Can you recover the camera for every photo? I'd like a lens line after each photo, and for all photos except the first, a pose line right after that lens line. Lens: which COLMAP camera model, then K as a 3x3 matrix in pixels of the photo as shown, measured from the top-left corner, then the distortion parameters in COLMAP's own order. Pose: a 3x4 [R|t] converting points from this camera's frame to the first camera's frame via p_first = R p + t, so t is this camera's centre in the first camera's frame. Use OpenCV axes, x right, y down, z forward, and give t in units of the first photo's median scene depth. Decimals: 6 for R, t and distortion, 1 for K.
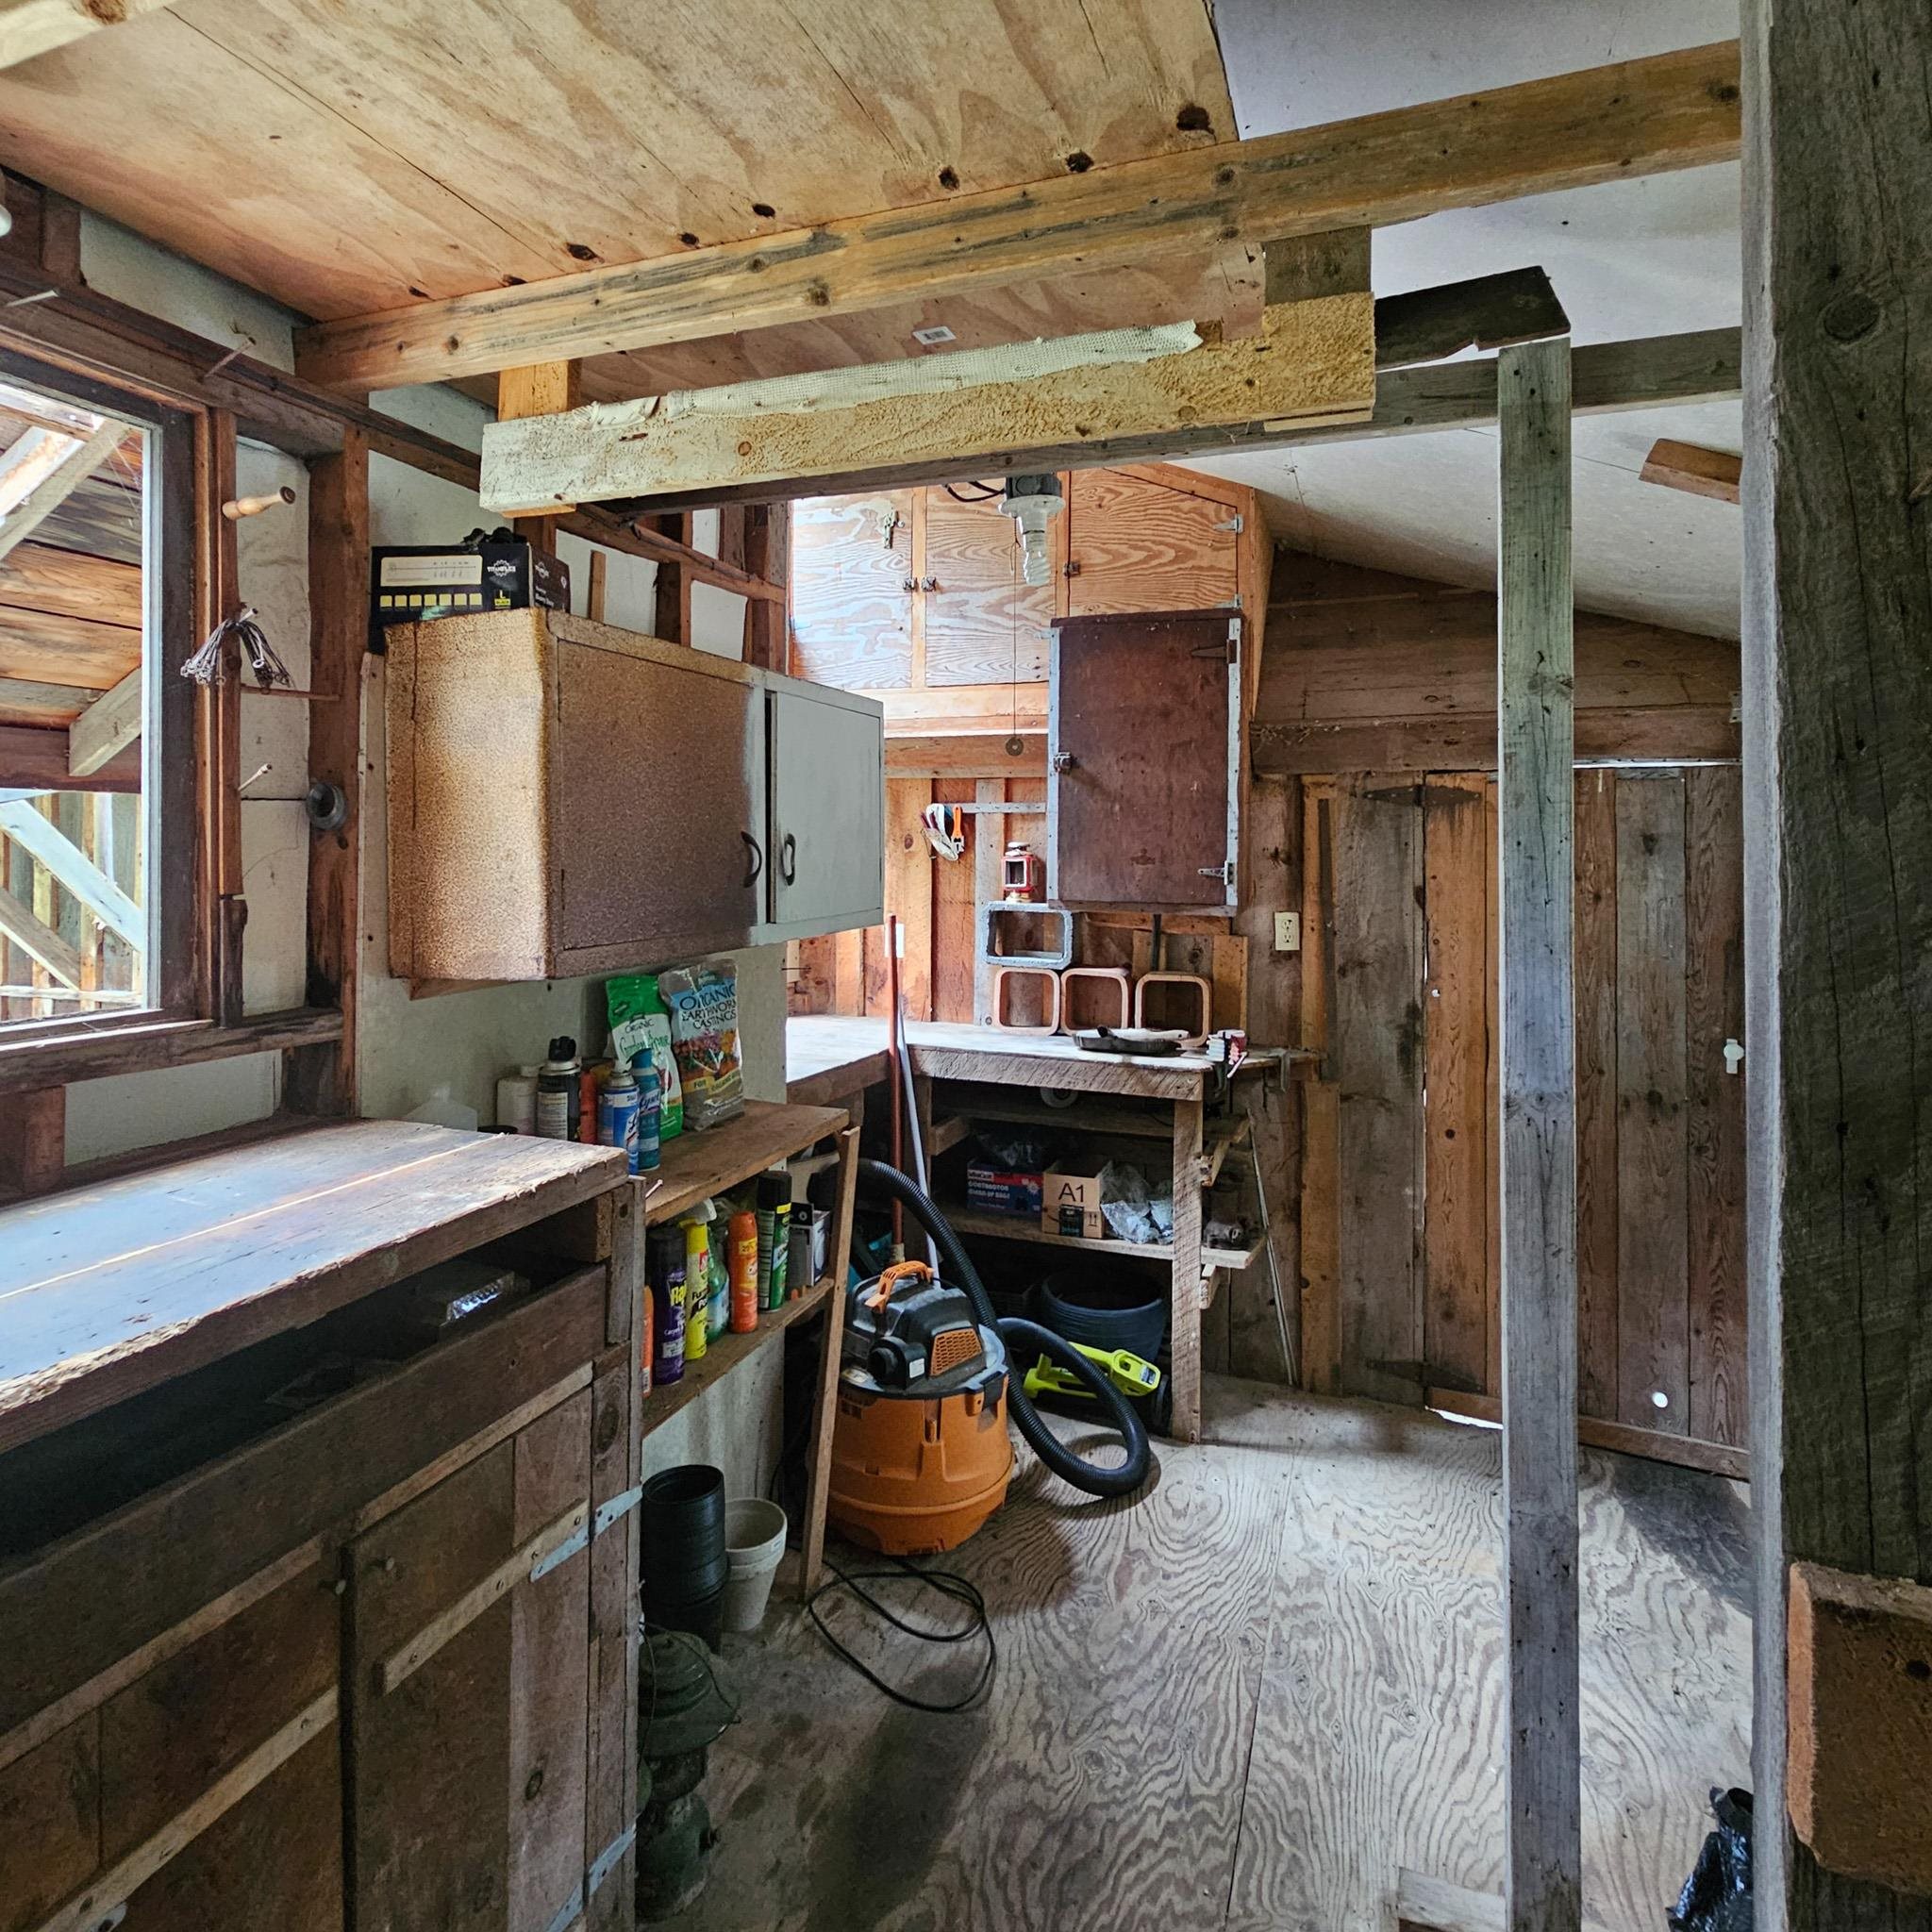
lens RADIAL K [[1099.1, 0, 968.9], [0, 1099.1, 856.9], [0, 0, 1]] dist [-0.000379, 0.000320]
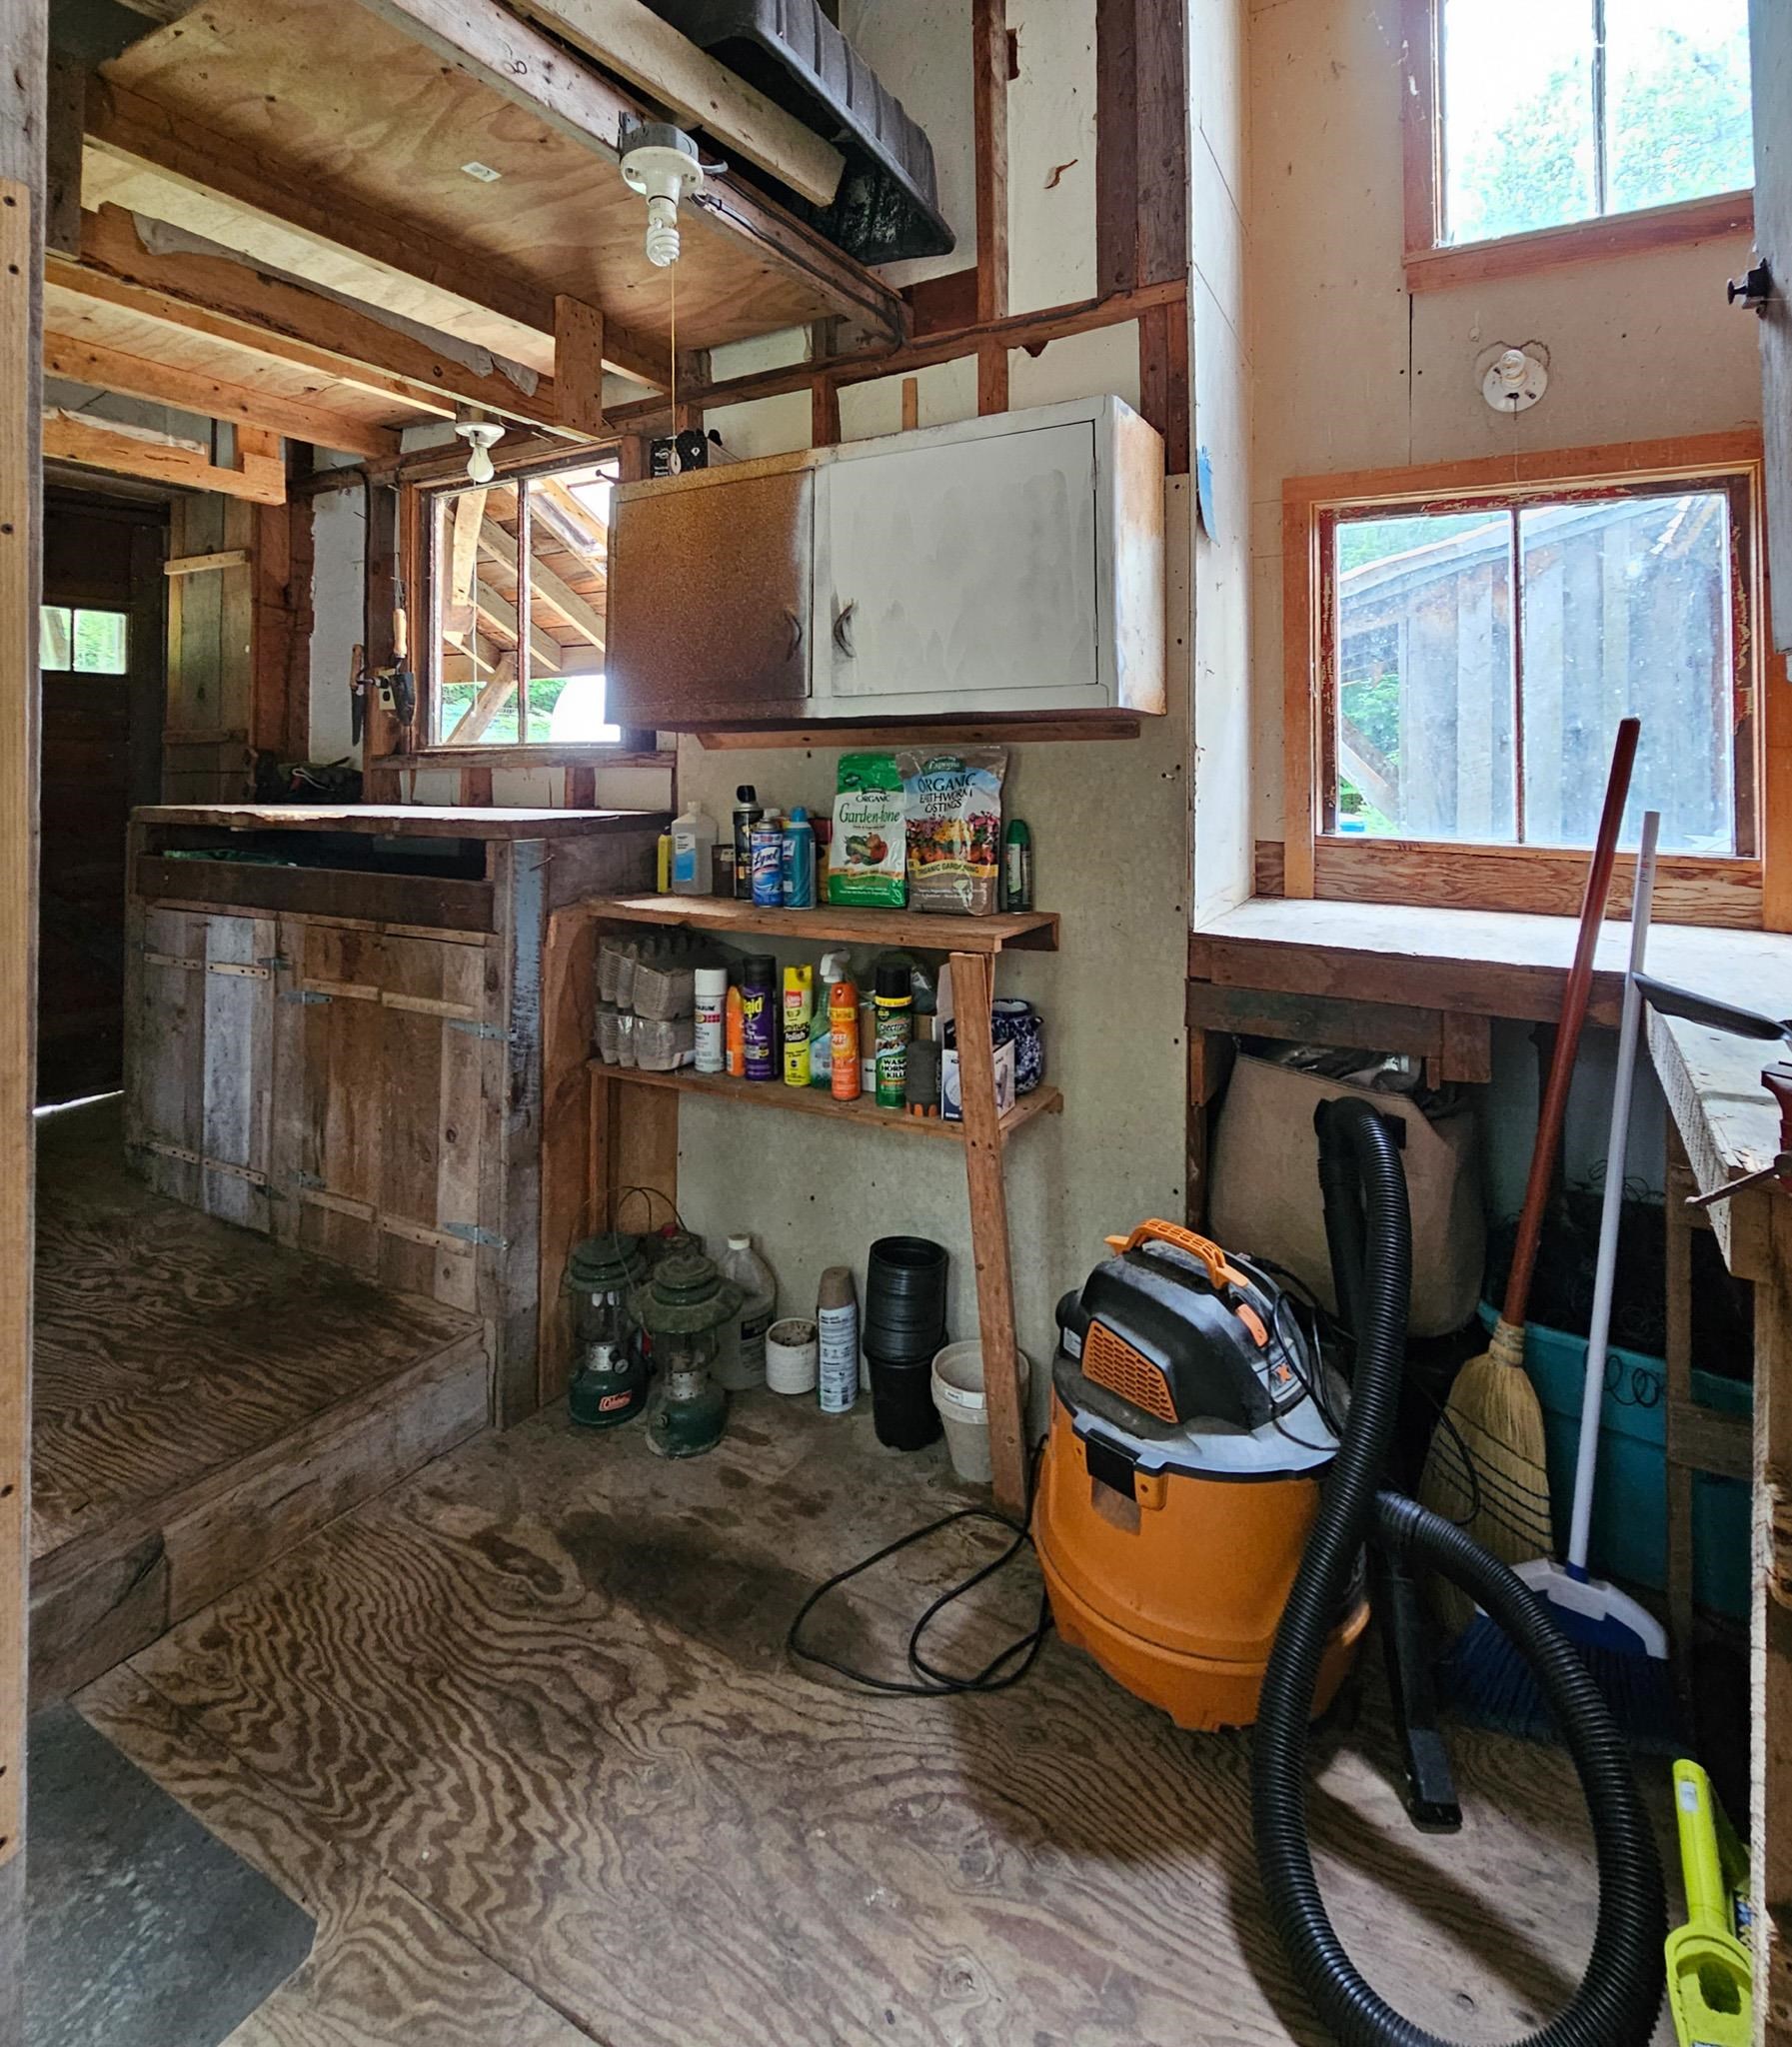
lens RADIAL K [[1082.5, 0, 896.0], [0, 1082.5, 1023.5], [0, 0, 1]] dist [-0.001604, -0.000589]
pose [[-0.168084, 0.219059, -0.961125, 0.436007], [-0.006848, 0.974713, 0.223354, 0.110319], [0.985749, 0.044124, -0.162333, 0.811525]]
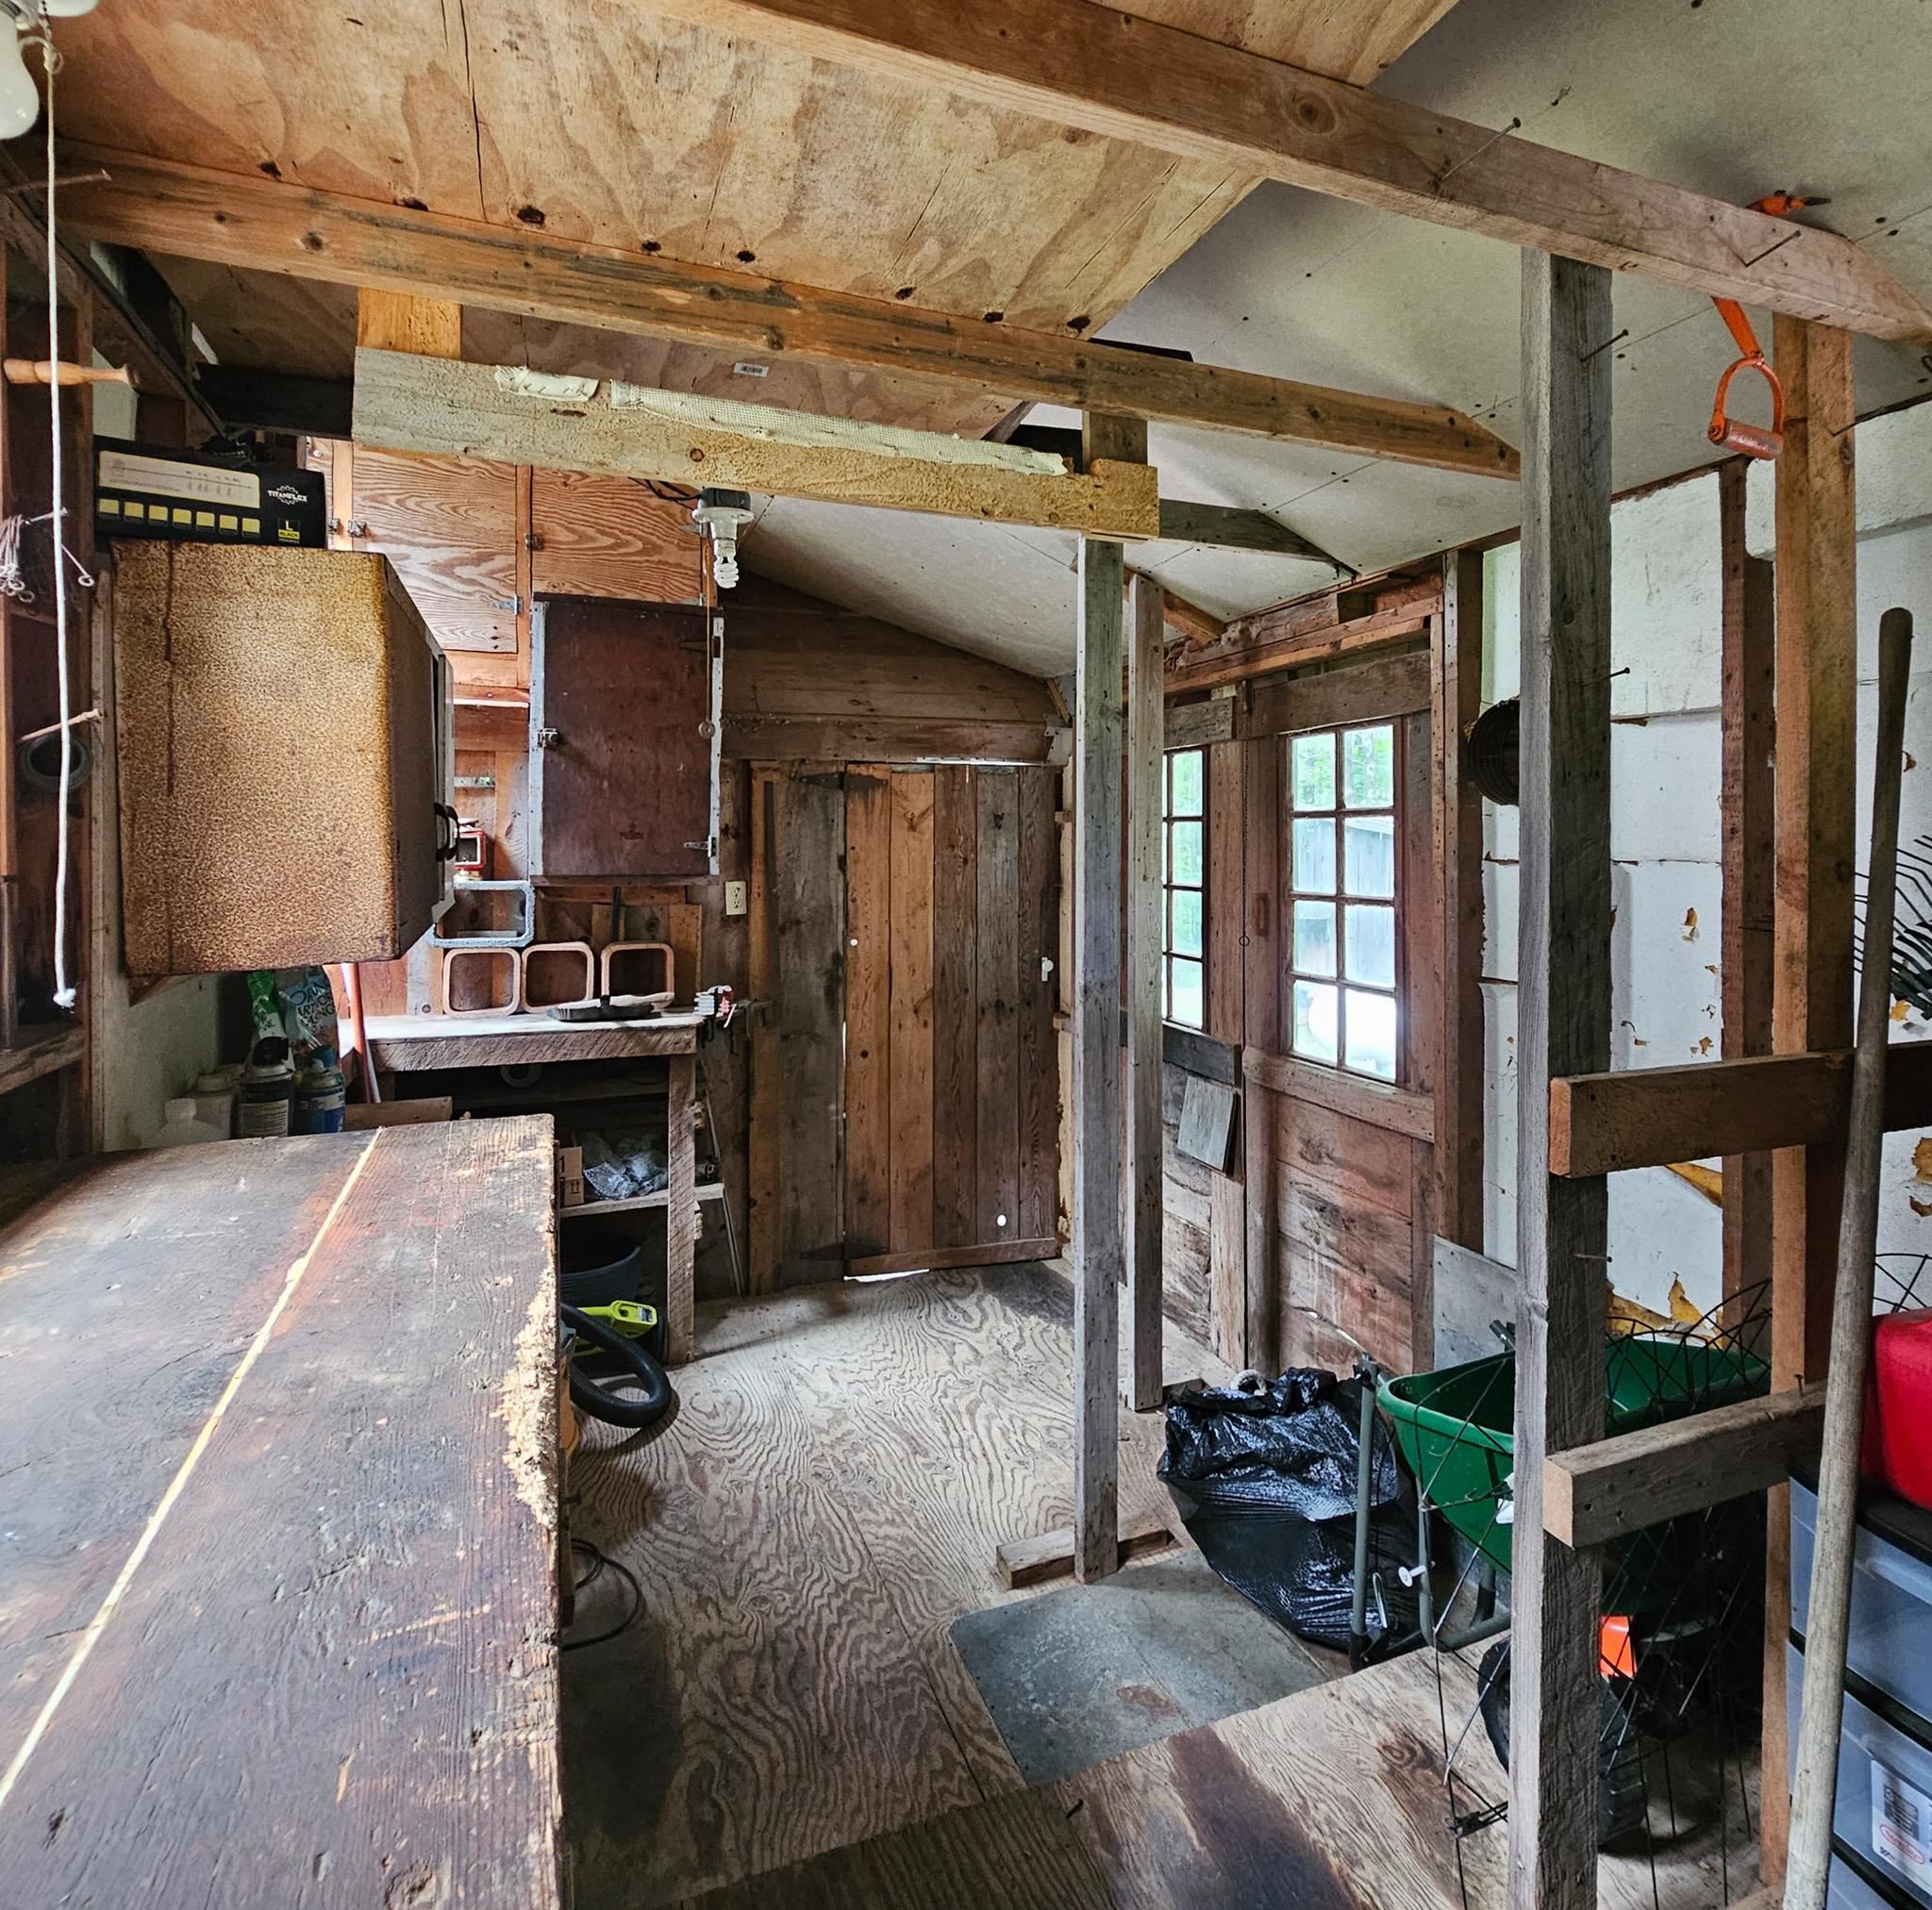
lens RADIAL K [[1103.3, 0, 972.3], [0, 1103.3, 867.1], [0, 0, 1]] dist [-0.013239, 0.016079]
pose [[0.743449, -0.024924, 0.668328, -0.313538], [0.007218, 0.999546, 0.029247, 0.004969], [-0.668754, -0.016920, 0.743291, -0.005951]]
